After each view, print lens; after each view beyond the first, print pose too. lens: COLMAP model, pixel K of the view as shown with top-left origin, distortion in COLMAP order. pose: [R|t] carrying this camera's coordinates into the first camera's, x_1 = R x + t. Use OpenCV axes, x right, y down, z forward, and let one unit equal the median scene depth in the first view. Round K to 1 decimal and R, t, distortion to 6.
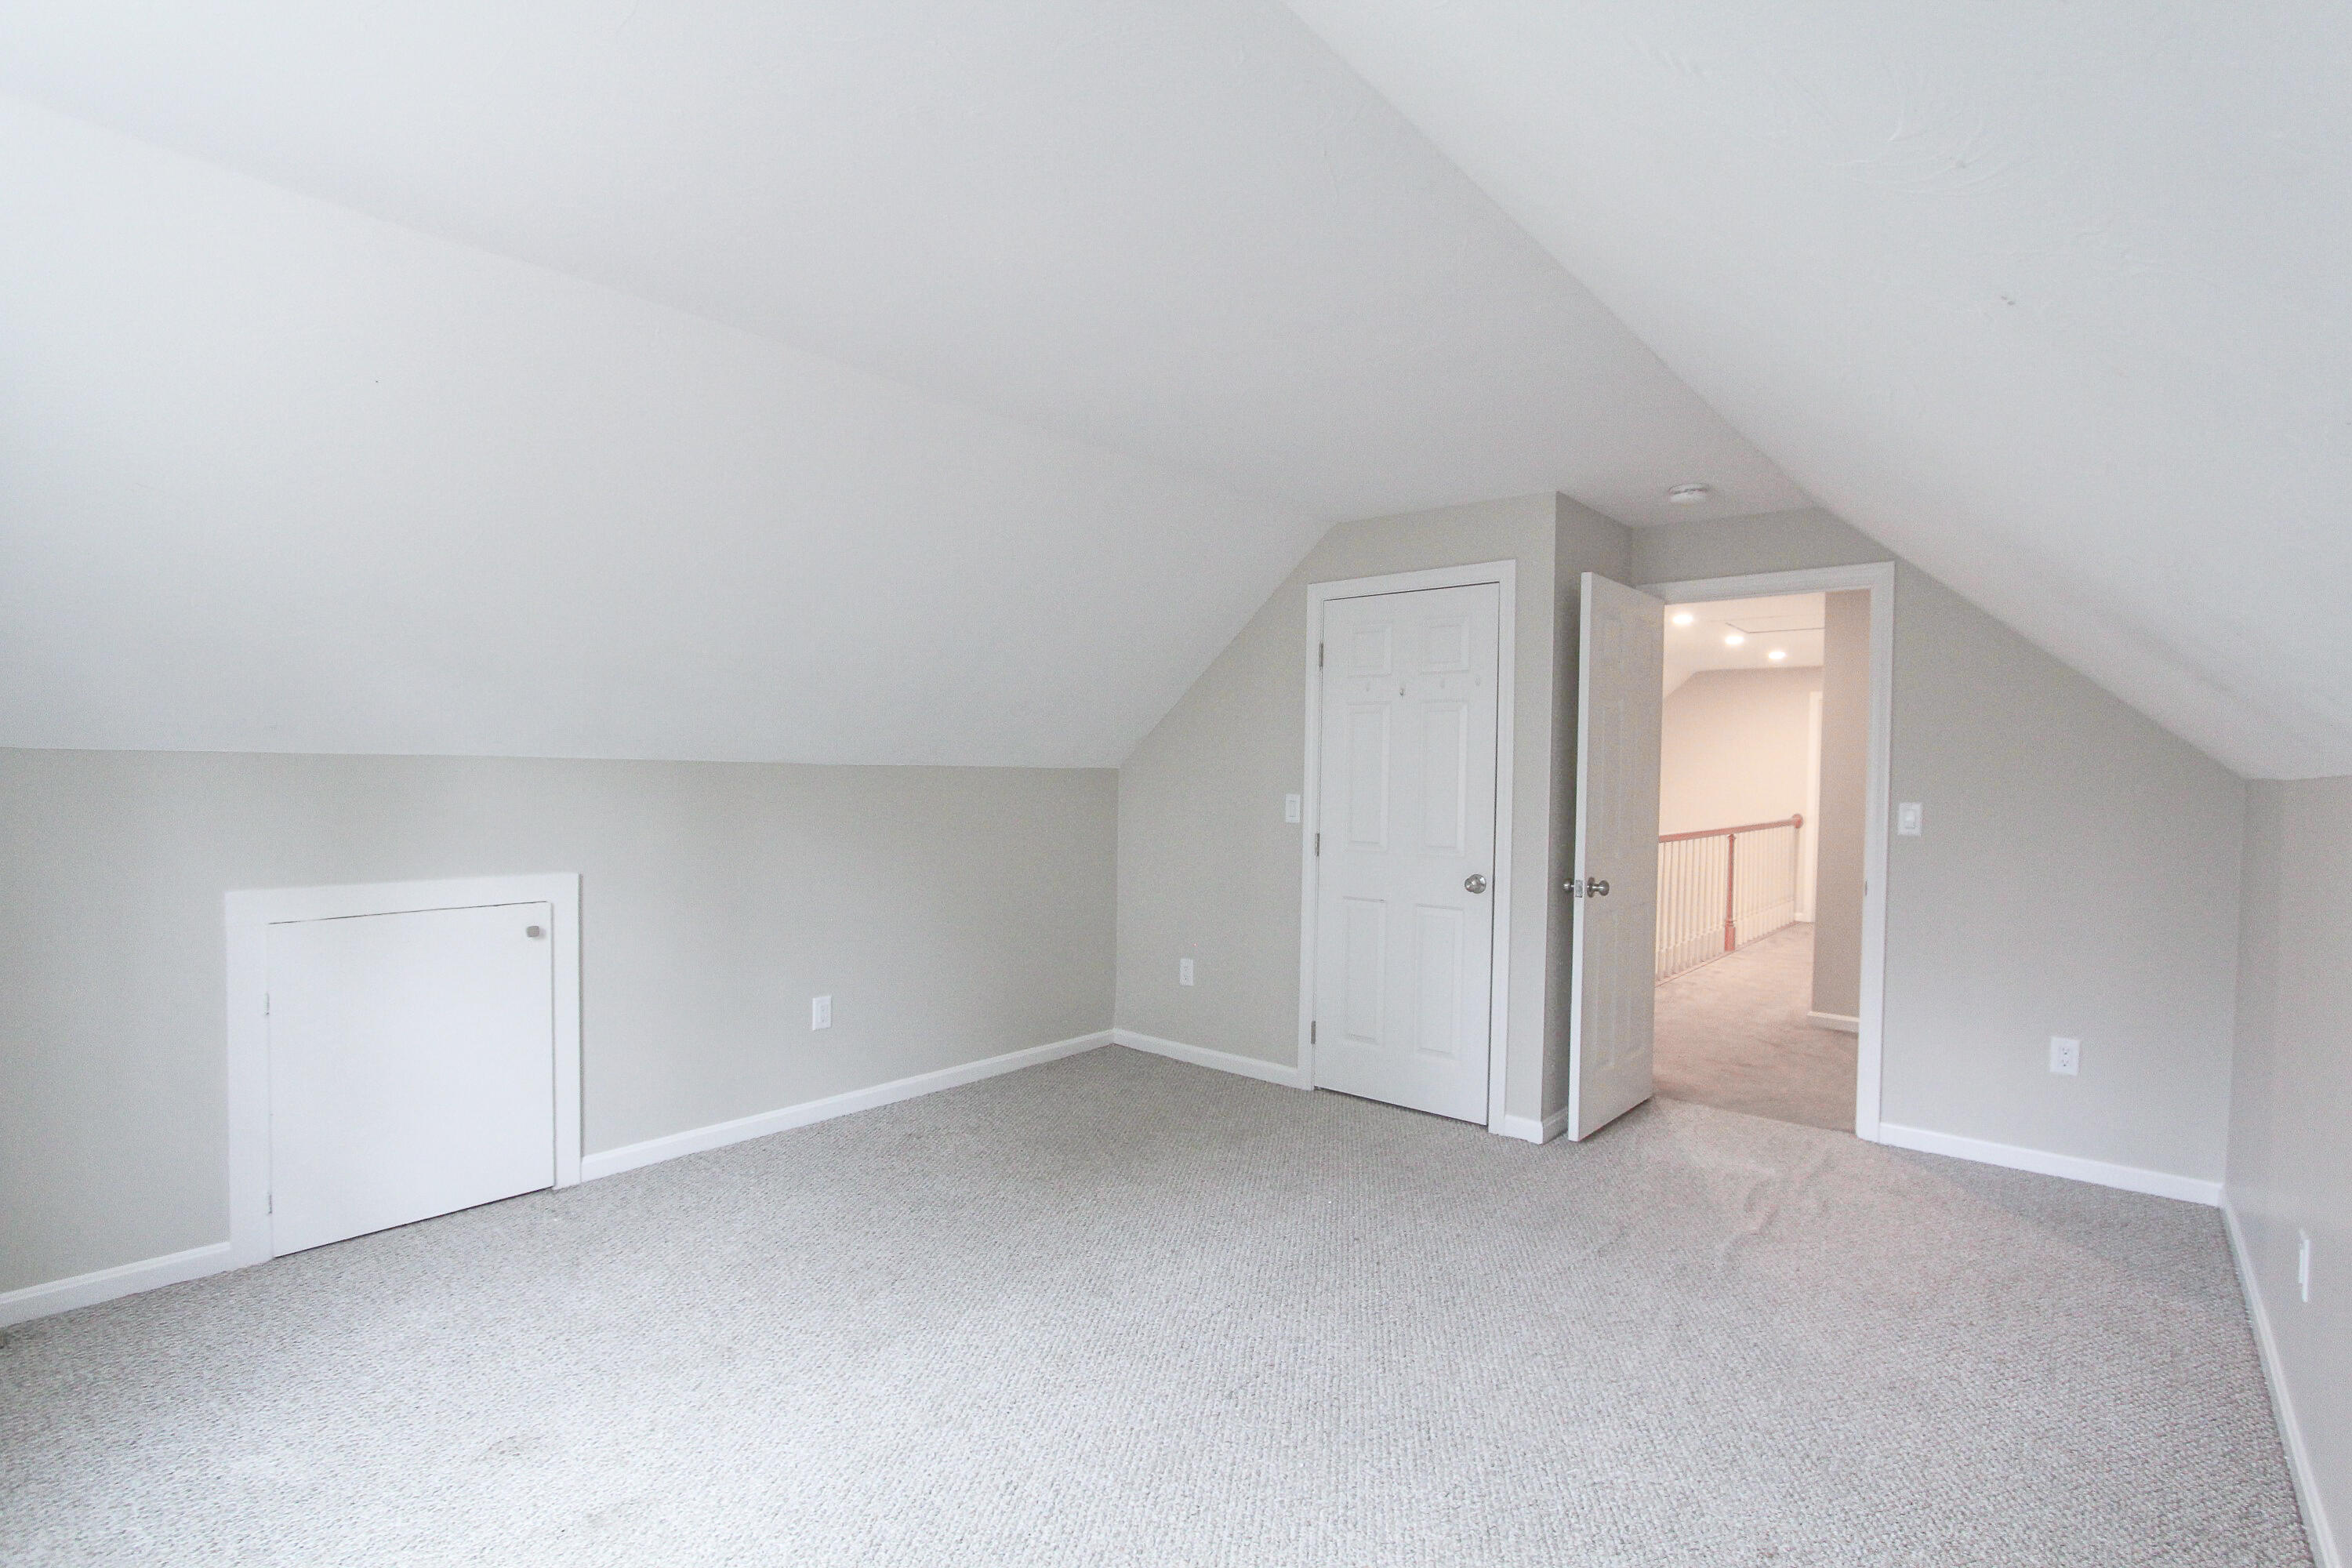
lens RADIAL K [[1102.8, 0, 1197.8], [0, 1102.8, 791.7], [0, 0, 1]] dist [-0.012554, -0.000076]
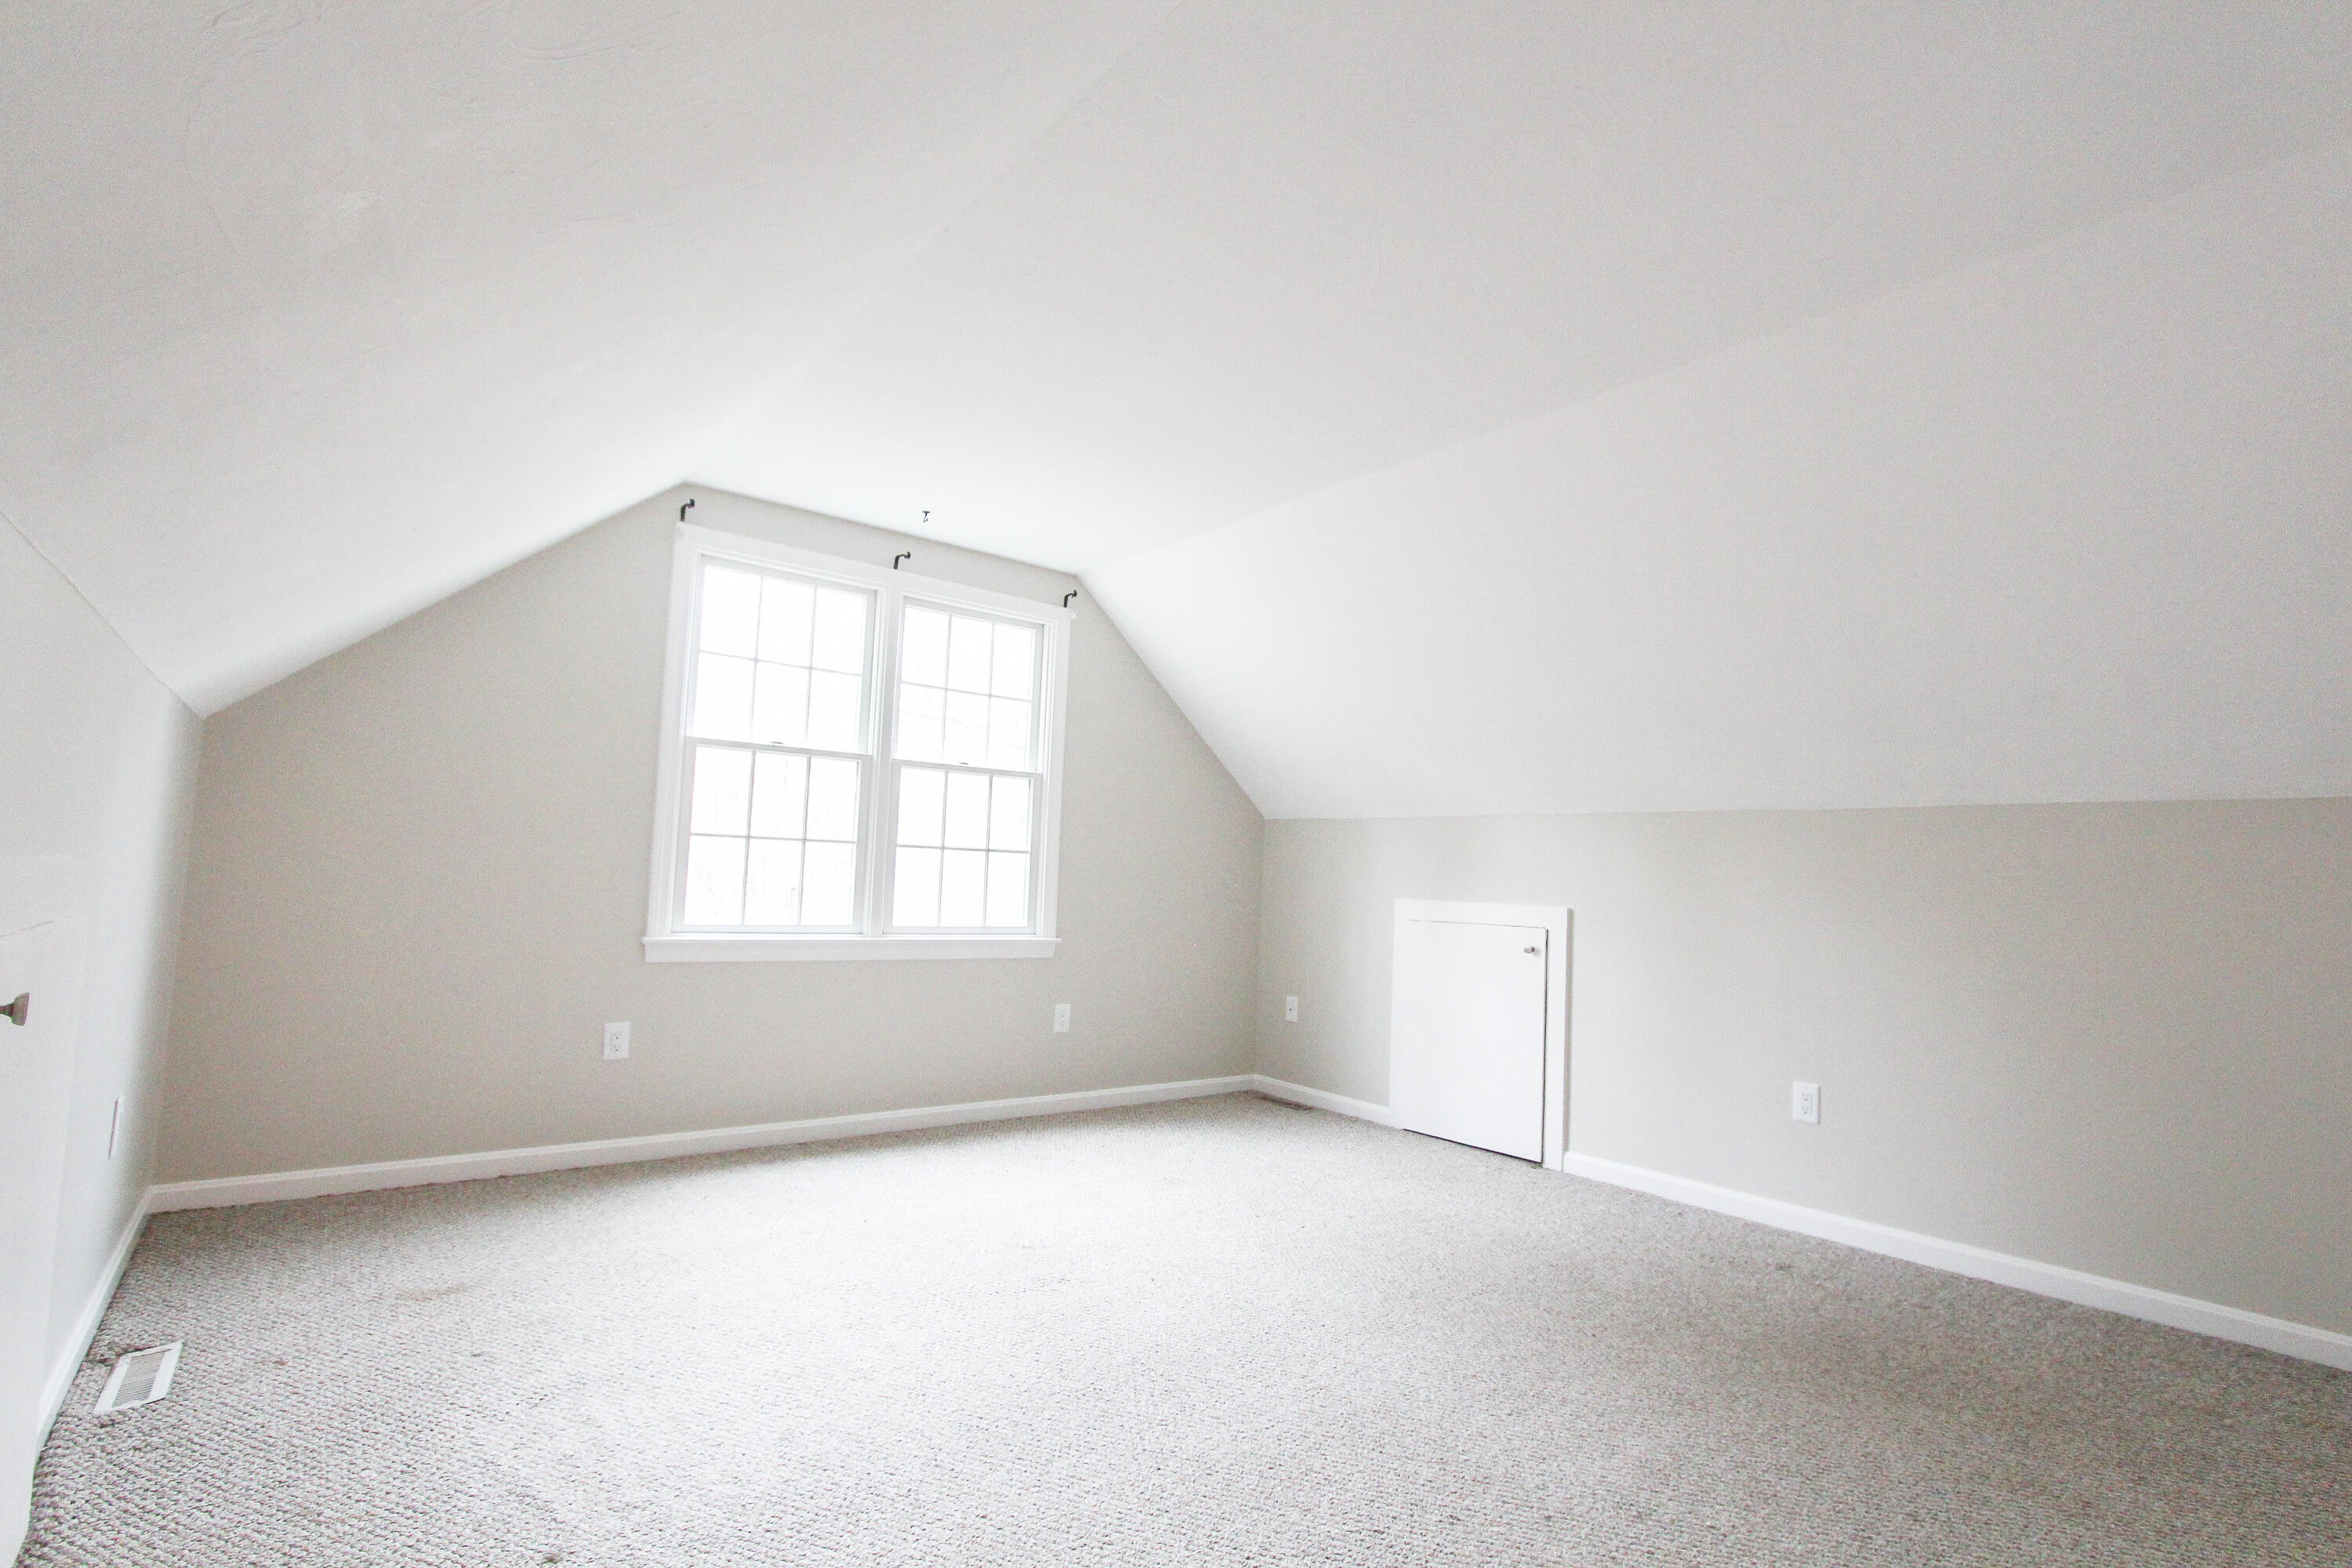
lens RADIAL K [[1102.8, 0, 1197.8], [0, 1102.8, 791.7], [0, 0, 1]] dist [-0.012554, -0.000076]
pose [[-0.197467, -0.091378, -0.976042, 0.728785], [-0.050945, 0.995257, -0.082870, 0.066797], [0.978985, 0.033360, -0.201185, 0.844667]]
